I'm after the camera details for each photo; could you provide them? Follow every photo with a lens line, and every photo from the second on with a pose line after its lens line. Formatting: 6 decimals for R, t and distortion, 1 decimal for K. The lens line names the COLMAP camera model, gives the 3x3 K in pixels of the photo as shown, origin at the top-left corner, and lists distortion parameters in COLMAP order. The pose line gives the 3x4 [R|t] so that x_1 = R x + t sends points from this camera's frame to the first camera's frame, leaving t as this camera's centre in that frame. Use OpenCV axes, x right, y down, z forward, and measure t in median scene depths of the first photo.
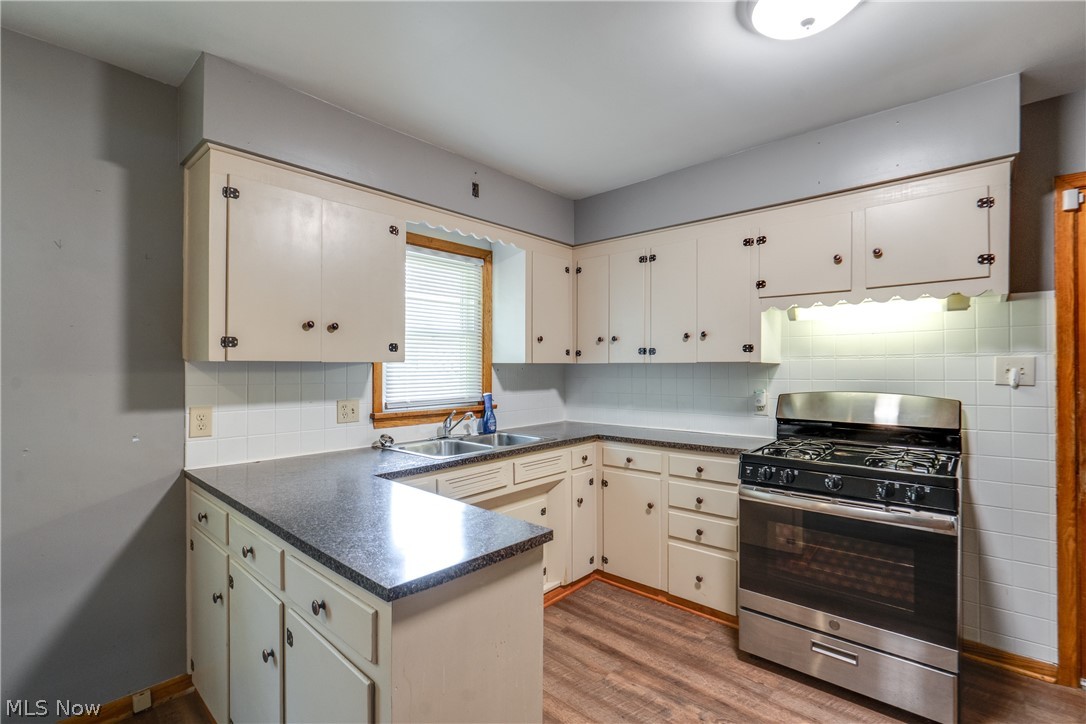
lens RADIAL K [[502.8, 0, 557.3], [0, 502.8, 362.5], [0, 0, 1]] dist [-0.014615, 0.005672]
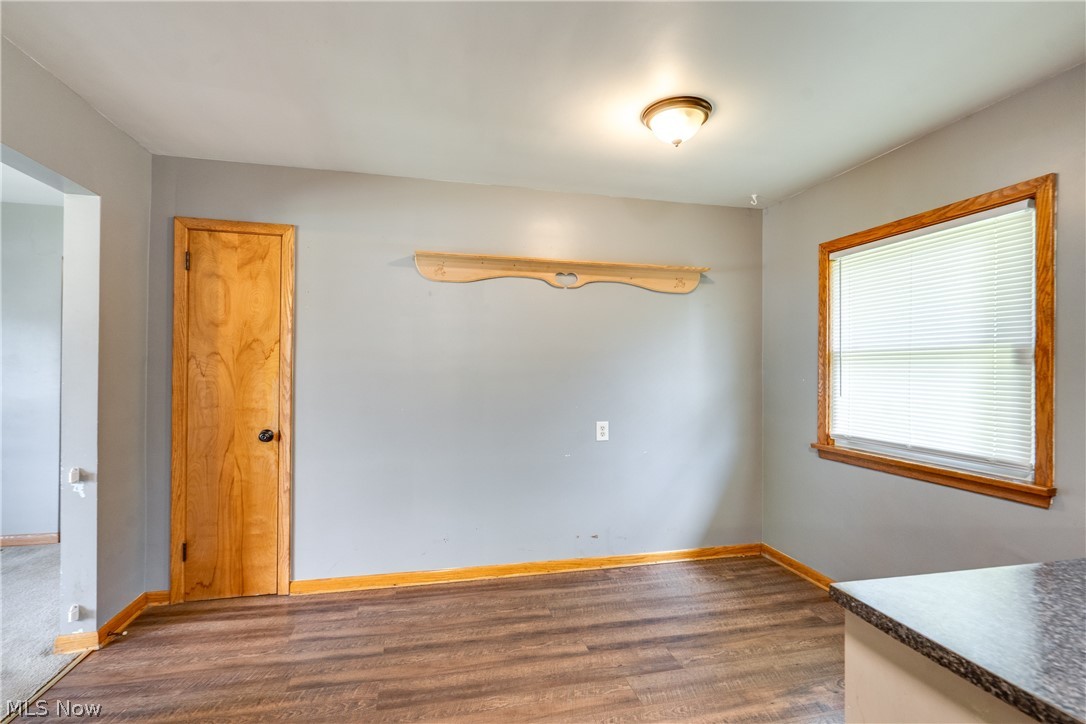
lens RADIAL K [[502.8, 0, 533.5], [0, 502.8, 367.2], [0, 0, 1]] dist [-0.014615, 0.005672]
pose [[-0.584136, -0.006423, -0.811630, 0.316635], [-0.002764, 0.999979, -0.005925, 0.013037], [0.811651, -0.001217, -0.584142, 0.437807]]
